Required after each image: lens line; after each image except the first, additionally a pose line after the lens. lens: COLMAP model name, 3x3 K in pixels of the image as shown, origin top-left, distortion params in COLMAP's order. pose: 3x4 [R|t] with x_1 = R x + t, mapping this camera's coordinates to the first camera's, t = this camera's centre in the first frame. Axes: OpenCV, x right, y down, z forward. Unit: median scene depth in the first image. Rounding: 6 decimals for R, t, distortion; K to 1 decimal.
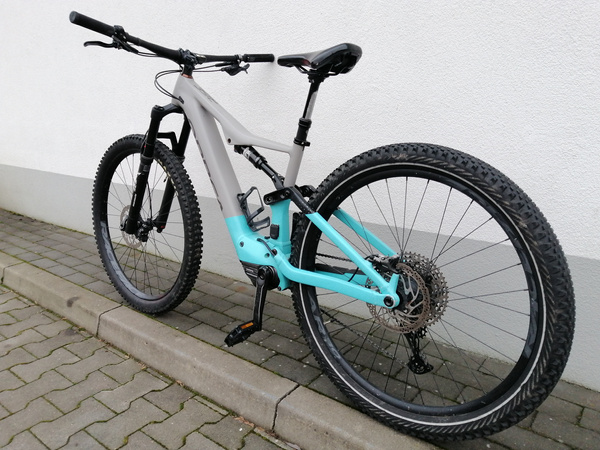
lens RADIAL K [[466.8, 0, 301.9], [0, 466.8, 225.8], [0, 0, 1]] dist [-0.032634, 0.074541]
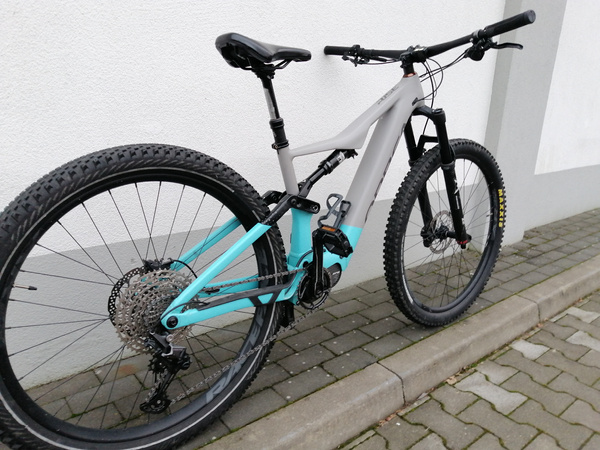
lens RADIAL K [[466.8, 0, 301.9], [0, 466.8, 225.8], [0, 0, 1]] dist [-0.032634, 0.074541]
pose [[0.203248, -0.242544, 0.948611, -0.920651], [0.198145, 0.958976, 0.202740, -0.206799], [-0.958869, 0.146756, 0.242969, 0.782386]]
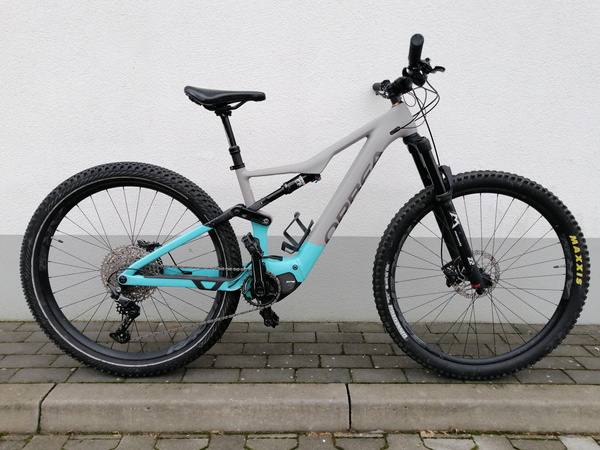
lens RADIAL K [[466.8, 0, 301.9], [0, 466.8, 225.8], [0, 0, 1]] dist [-0.032634, 0.074541]
pose [[0.773739, -0.108010, 0.624229, -0.682111], [0.136115, 0.990689, 0.002703, -0.047921], [-0.618709, 0.082875, 0.781237, 0.146893]]
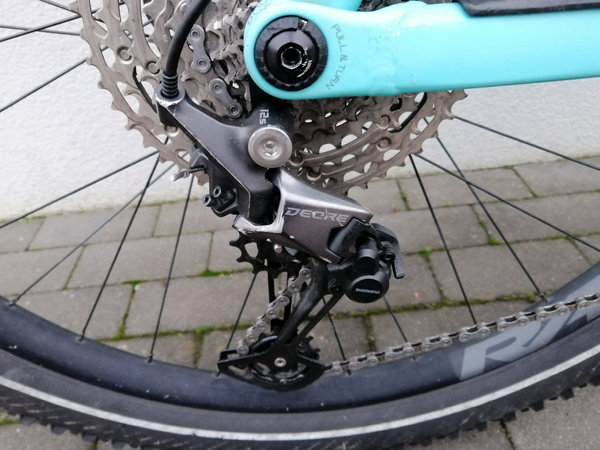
lens RADIAL K [[466.8, 0, 301.9], [0, 466.8, 225.8], [0, 0, 1]] dist [-0.032634, 0.074541]
pose [[0.740313, -0.440478, 0.507853, -0.452871], [0.246838, 0.880778, 0.404105, 0.006123], [-0.625306, -0.173807, 0.760778, 1.037941]]
